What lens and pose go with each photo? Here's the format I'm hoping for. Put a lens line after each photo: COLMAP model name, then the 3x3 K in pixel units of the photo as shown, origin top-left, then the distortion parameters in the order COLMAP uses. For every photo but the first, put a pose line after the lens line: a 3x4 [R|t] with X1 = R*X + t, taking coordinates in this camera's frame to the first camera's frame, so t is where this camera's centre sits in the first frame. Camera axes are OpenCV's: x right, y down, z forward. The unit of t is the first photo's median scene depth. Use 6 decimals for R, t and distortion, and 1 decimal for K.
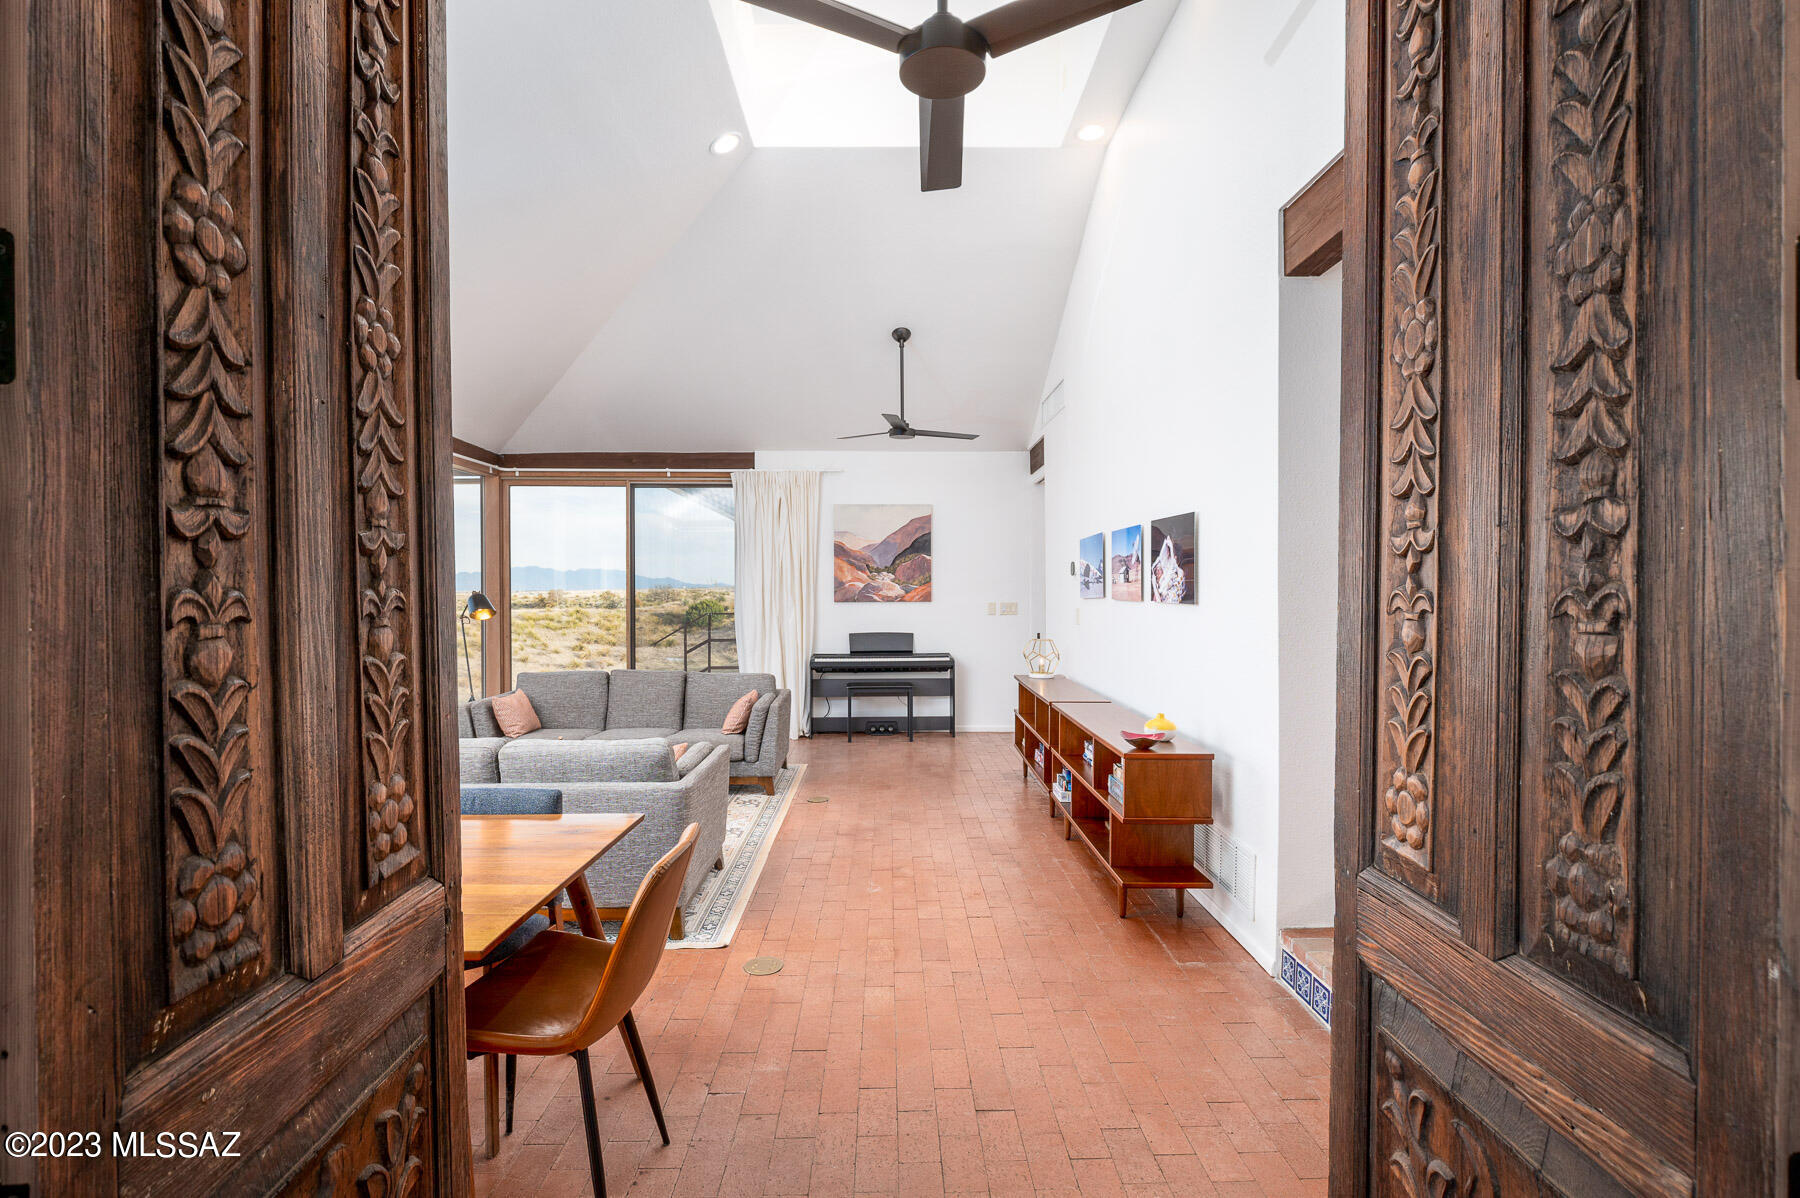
lens RADIAL K [[865.1, 0, 900.0], [0, 865.1, 599.0], [0, 0, 1]] dist [0.005244, -0.005803]
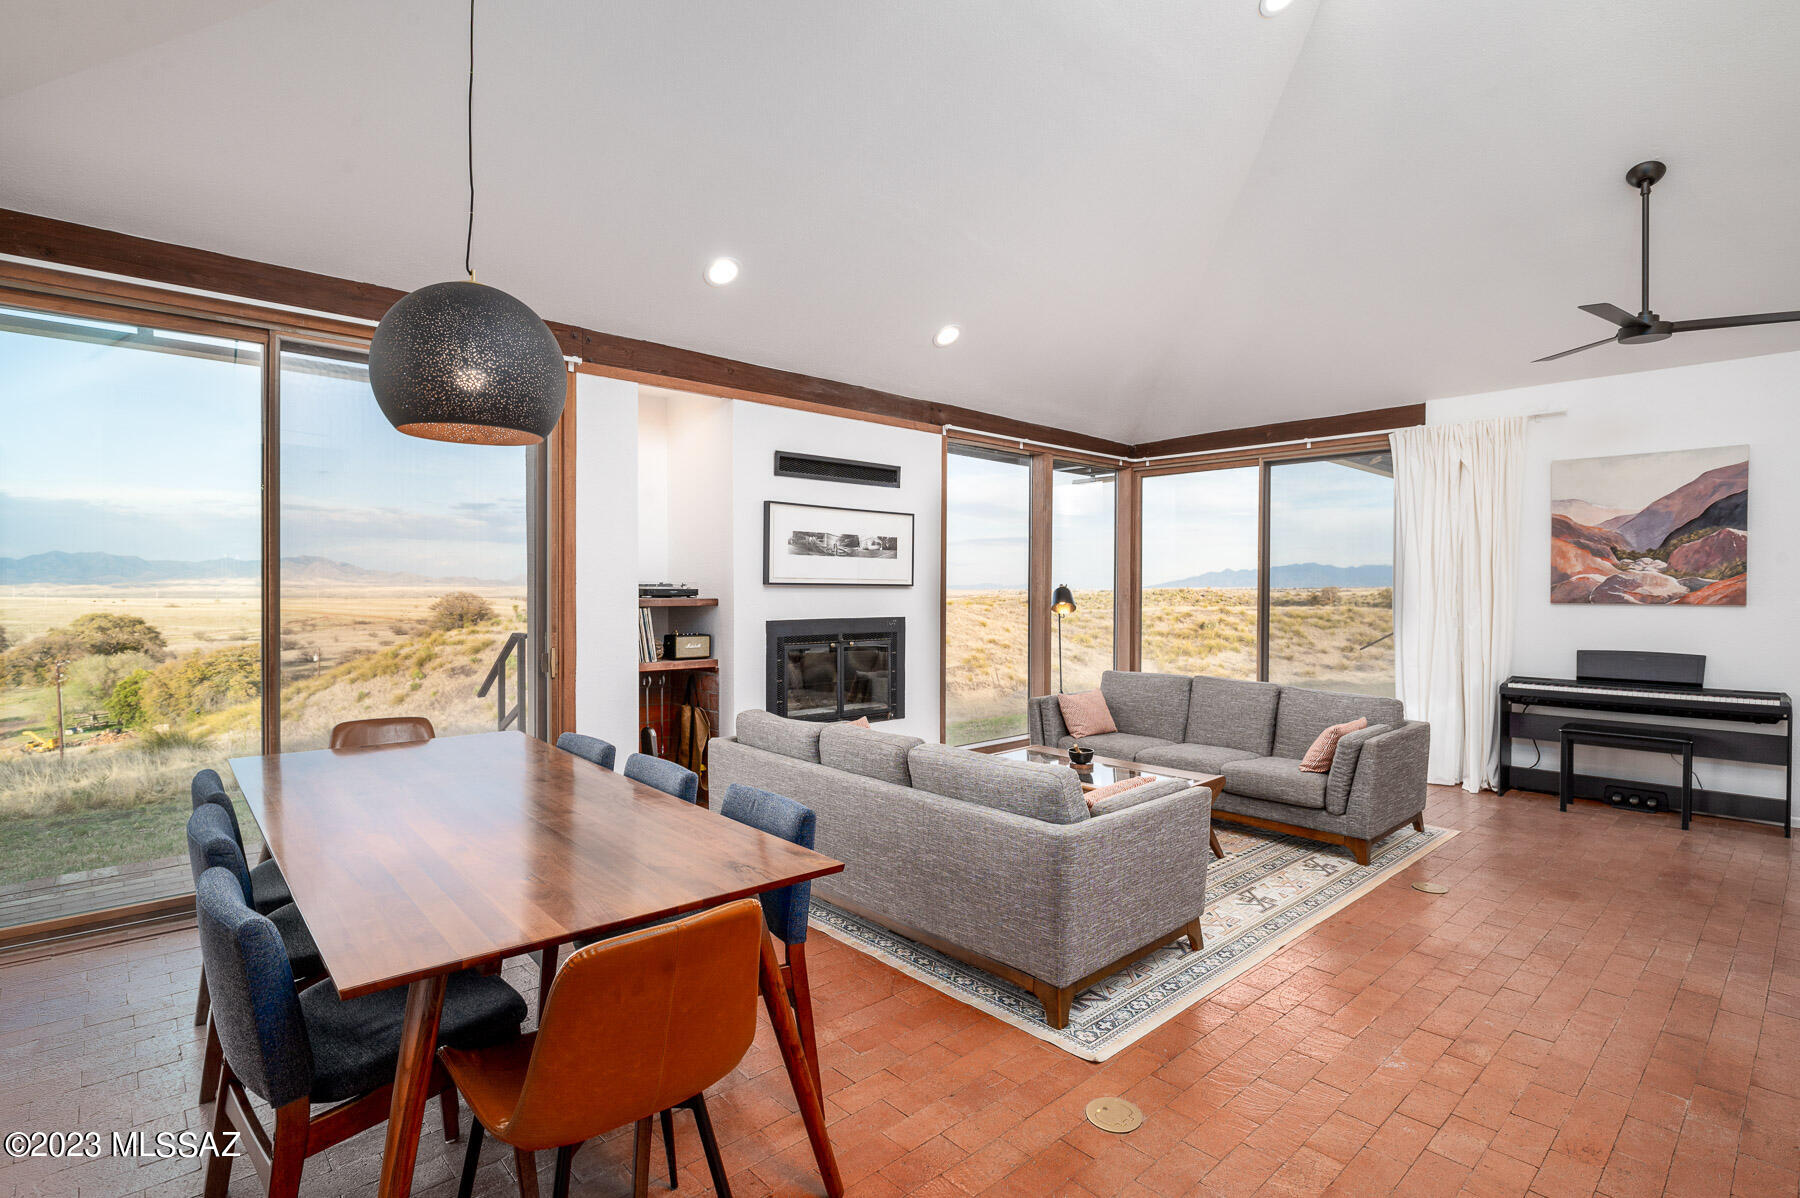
lens RADIAL K [[865.1, 0, 900.0], [0, 865.1, 599.0], [0, 0, 1]] dist [0.005244, -0.005803]
pose [[0.664939, 0.014745, -0.746752, 0.094815], [-0.012392, 0.999885, 0.008709, 0.000692], [0.746795, 0.003462, 0.665046, 0.155851]]
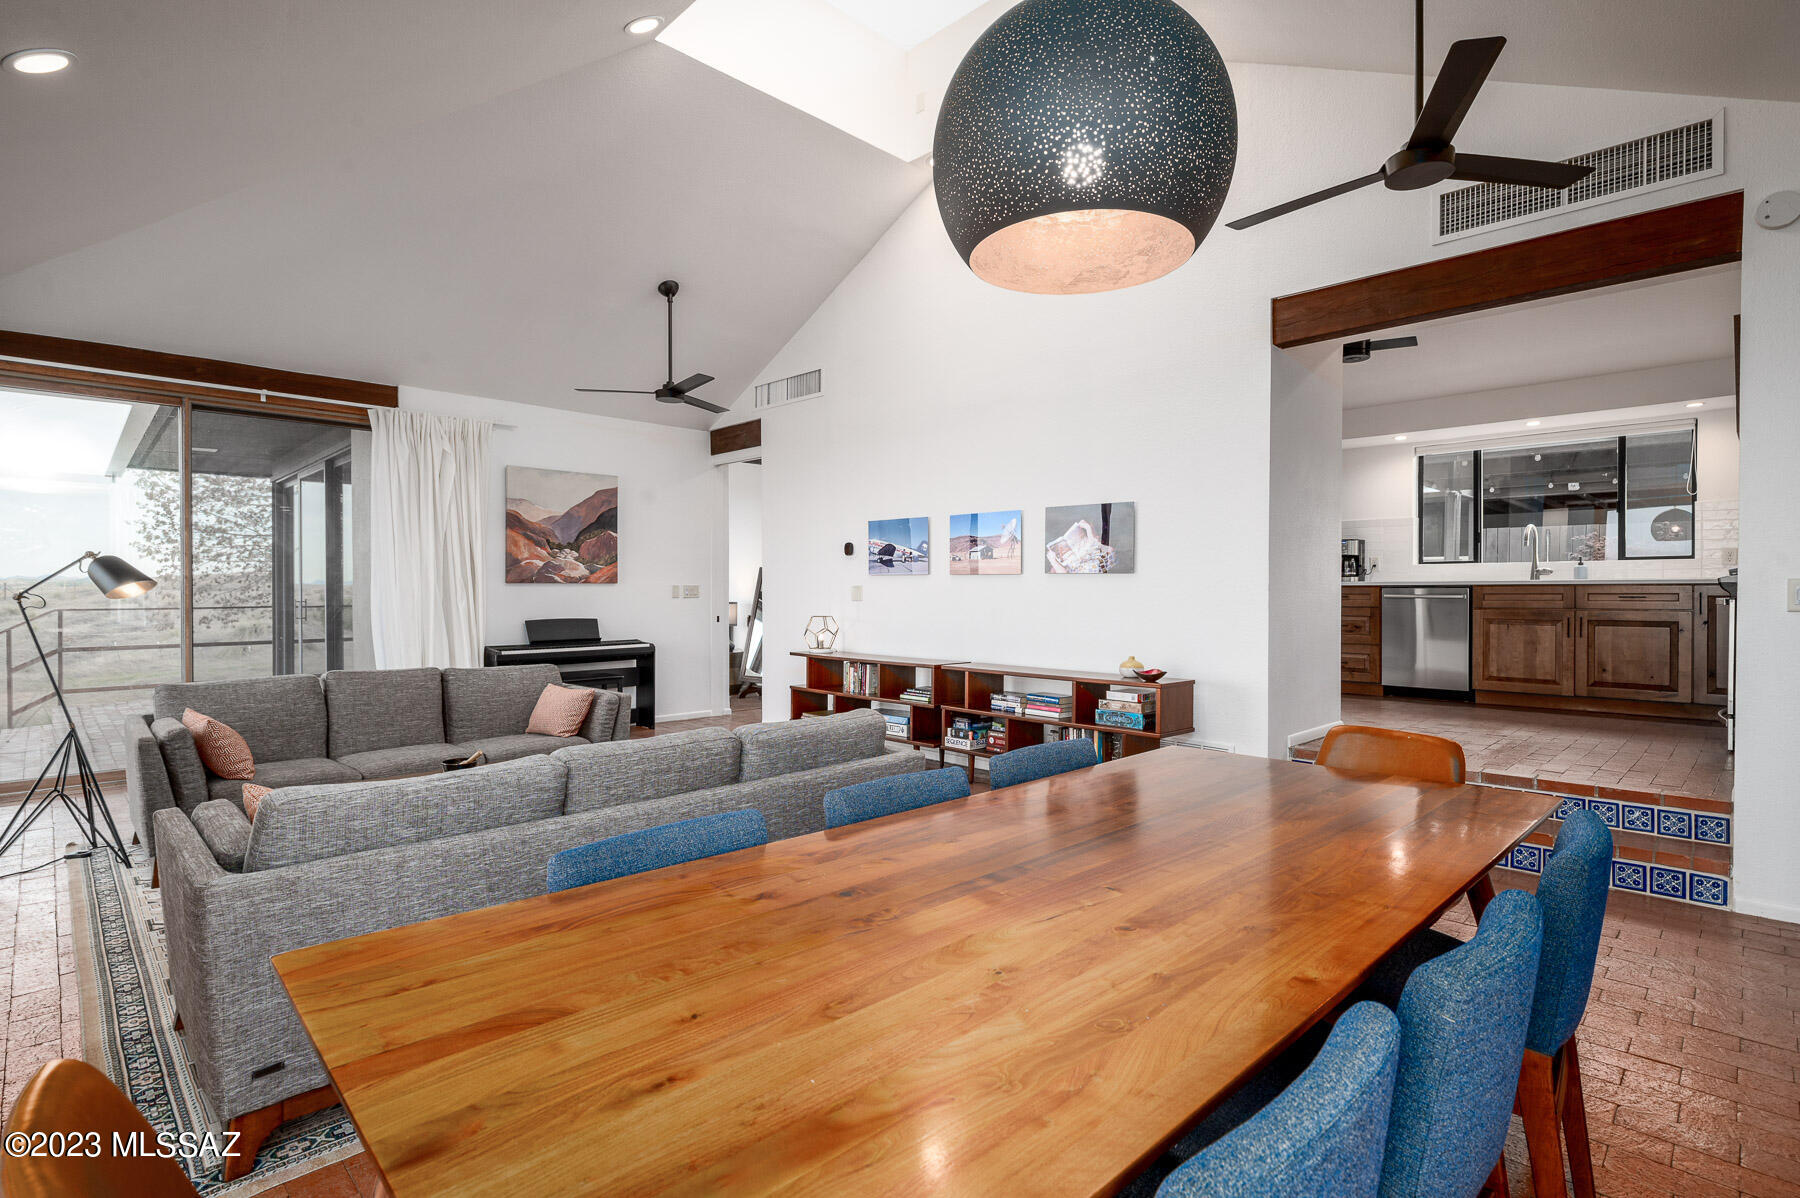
lens RADIAL K [[865.1, 0, 900.0], [0, 865.1, 599.0], [0, 0, 1]] dist [0.005244, -0.005803]
pose [[0.720925, -0.005450, 0.692991, -0.382313], [0.005632, 0.999982, 0.002006, 0.019418], [-0.692990, 0.002457, 0.720943, 0.140967]]
